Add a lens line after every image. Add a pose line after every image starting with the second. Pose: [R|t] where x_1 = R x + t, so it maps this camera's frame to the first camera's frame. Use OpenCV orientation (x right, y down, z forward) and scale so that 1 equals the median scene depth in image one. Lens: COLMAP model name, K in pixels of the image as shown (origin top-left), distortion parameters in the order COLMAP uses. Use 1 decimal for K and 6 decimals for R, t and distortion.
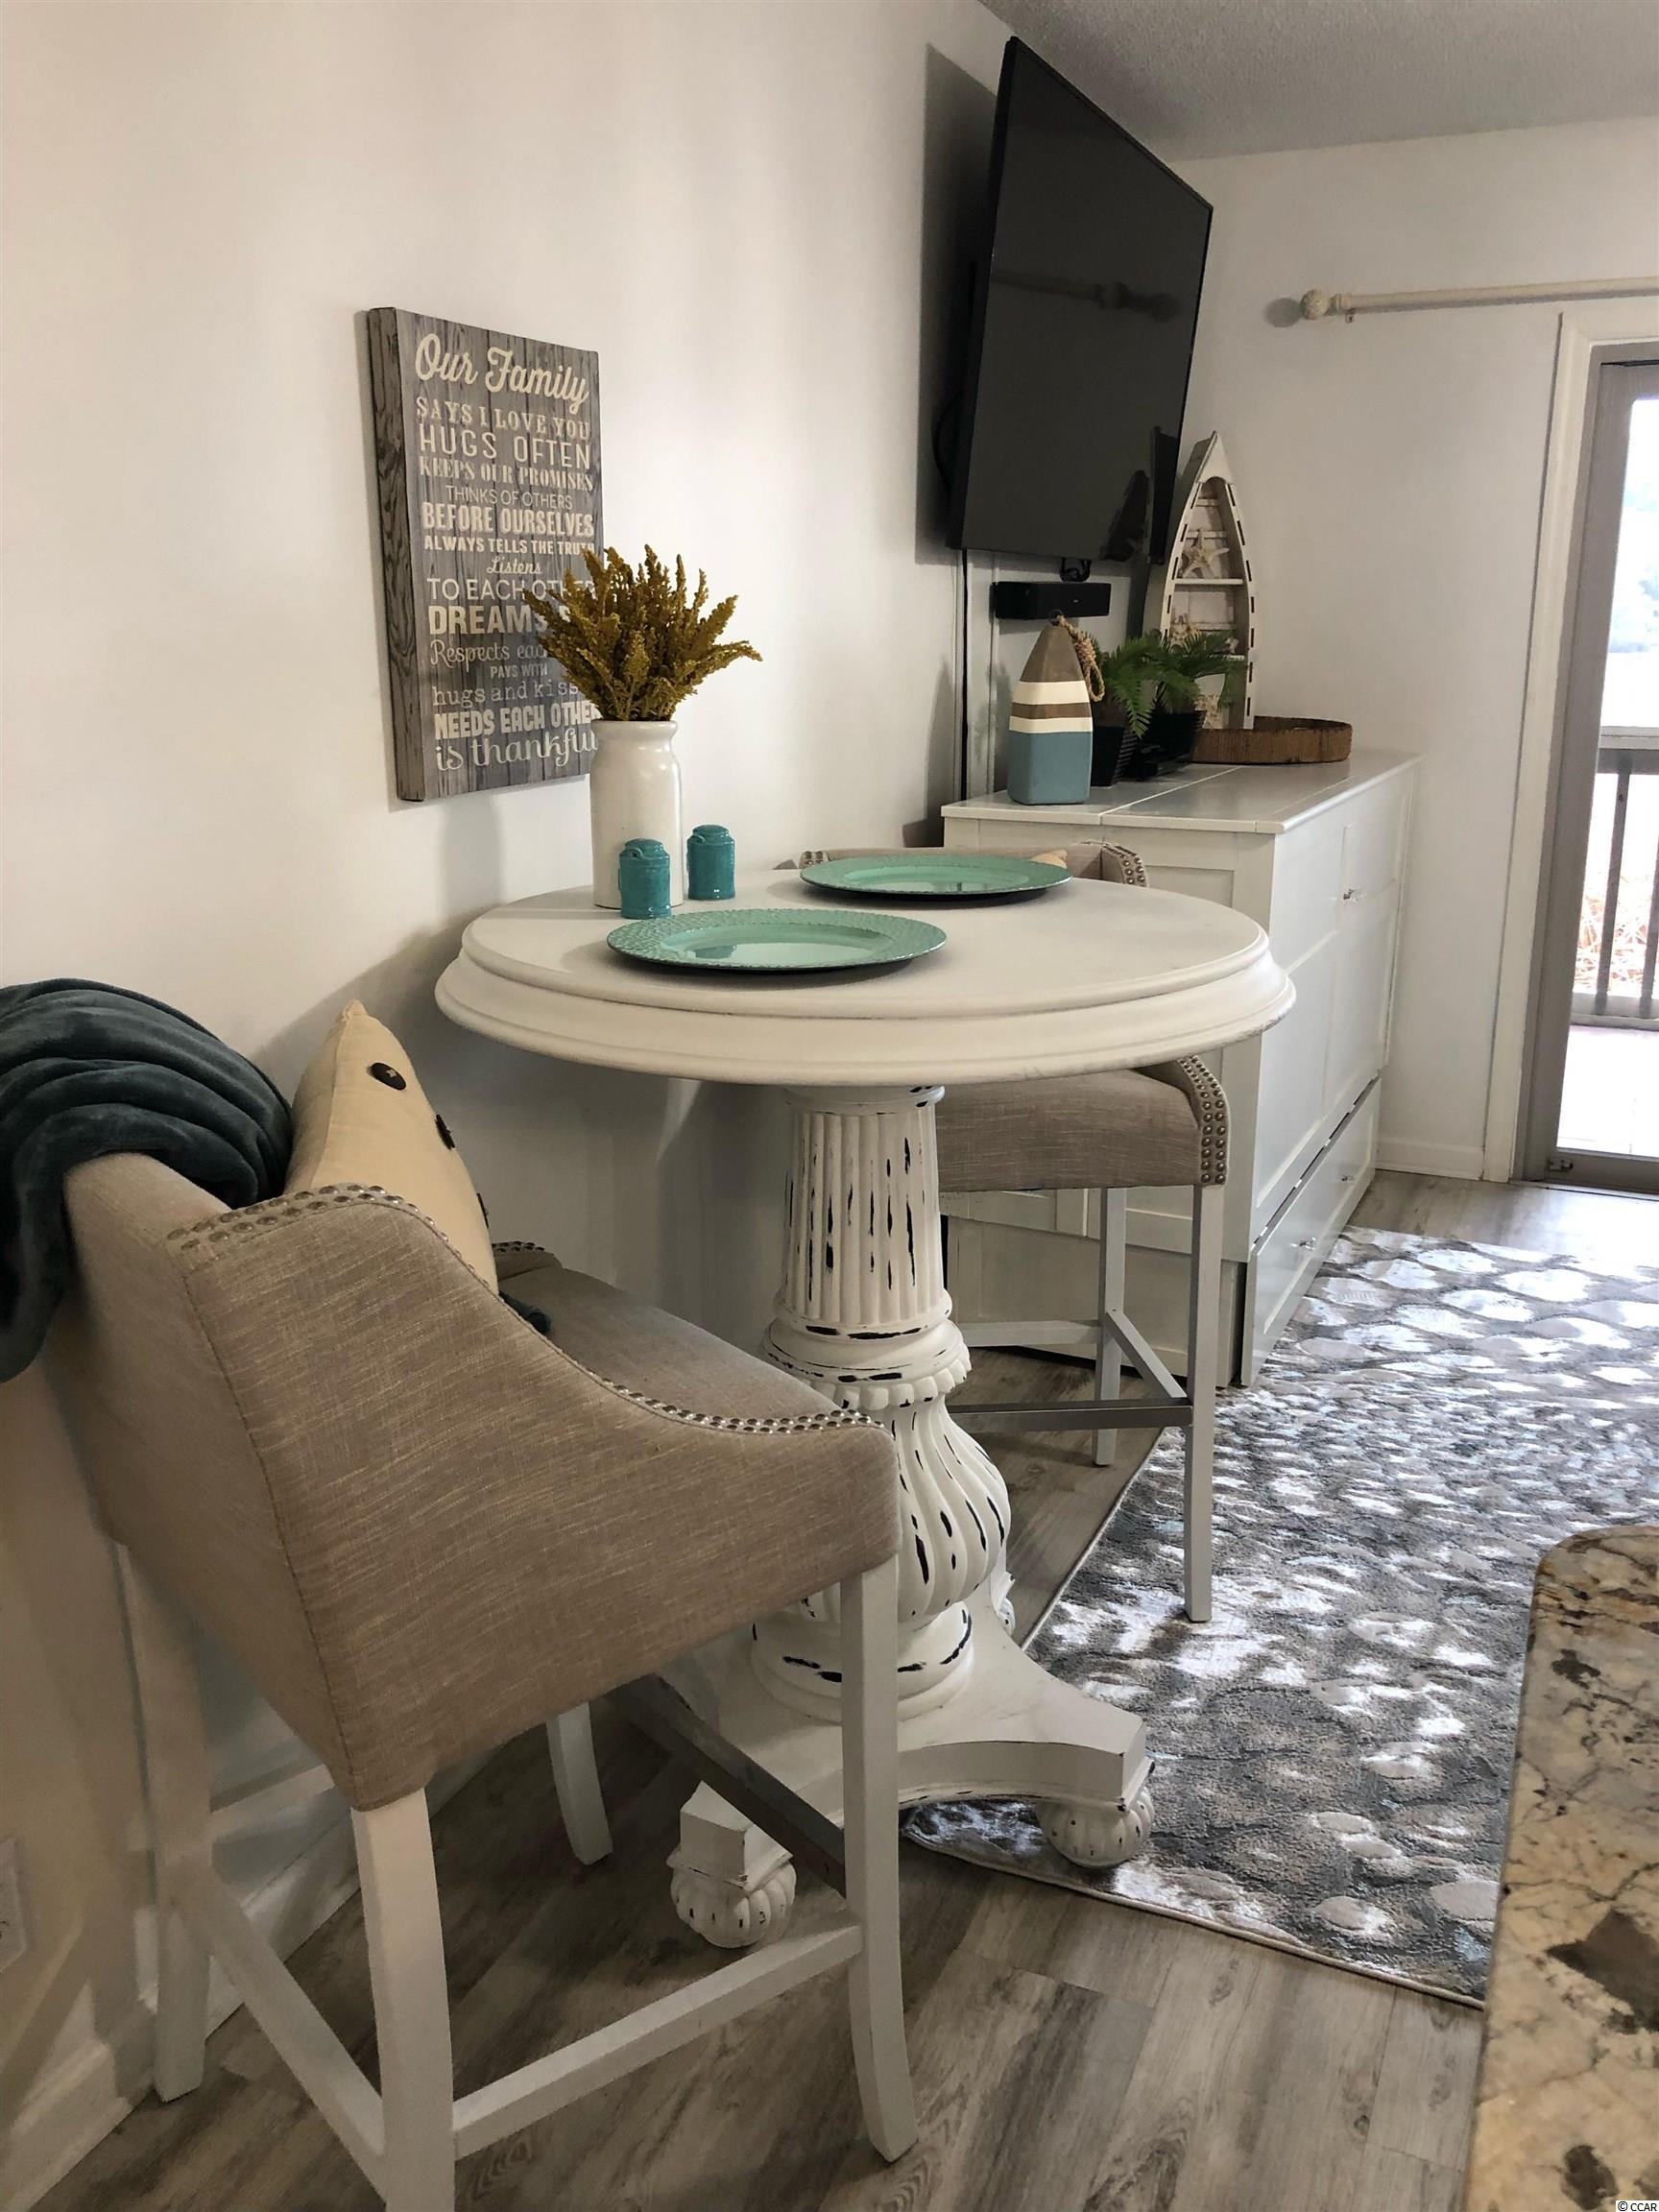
lens RADIAL K [[1819.6, 0, 850.8], [0, 1819.6, 1105.9], [0, 0, 1]] dist [0.041301, -0.042149]
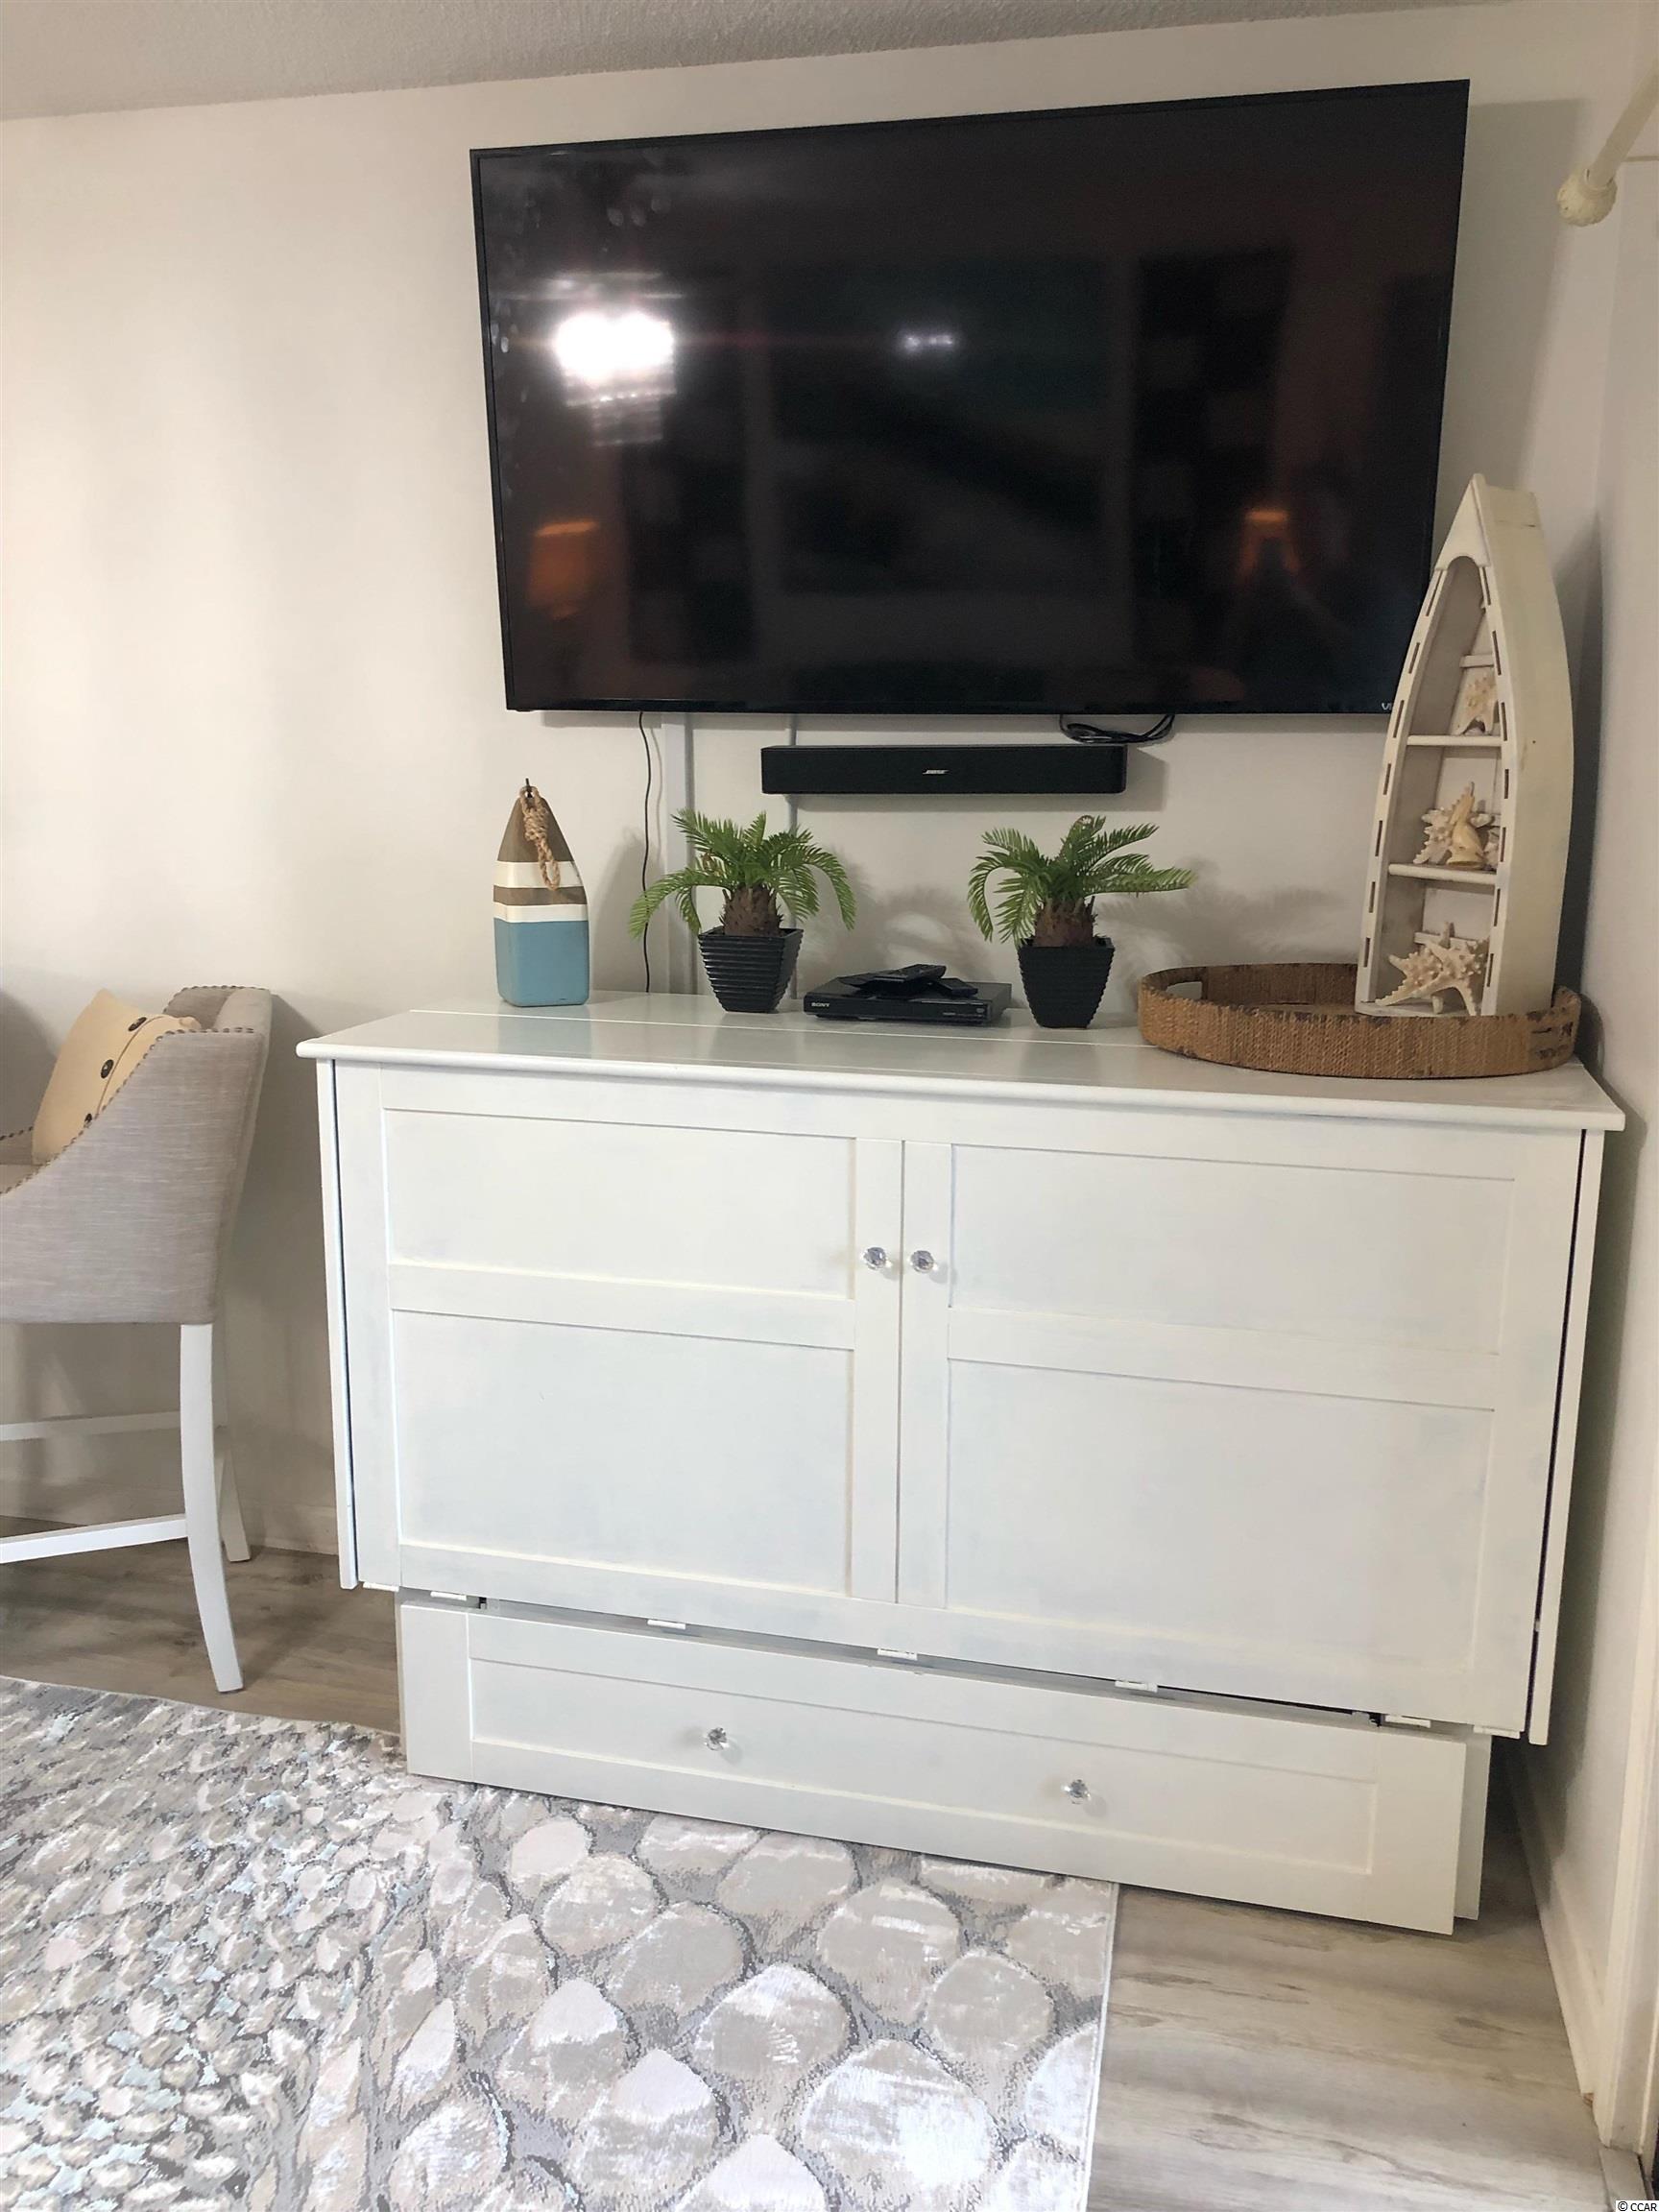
lens RADIAL K [[1819.6, 0, 850.8], [0, 1819.6, 1105.9], [0, 0, 1]] dist [0.041301, -0.042149]
pose [[0.169458, 0.195690, -0.965914, 1.012353], [-0.262129, 0.953735, 0.147235, -0.297857], [0.950038, 0.228244, 0.212914, 1.016350]]
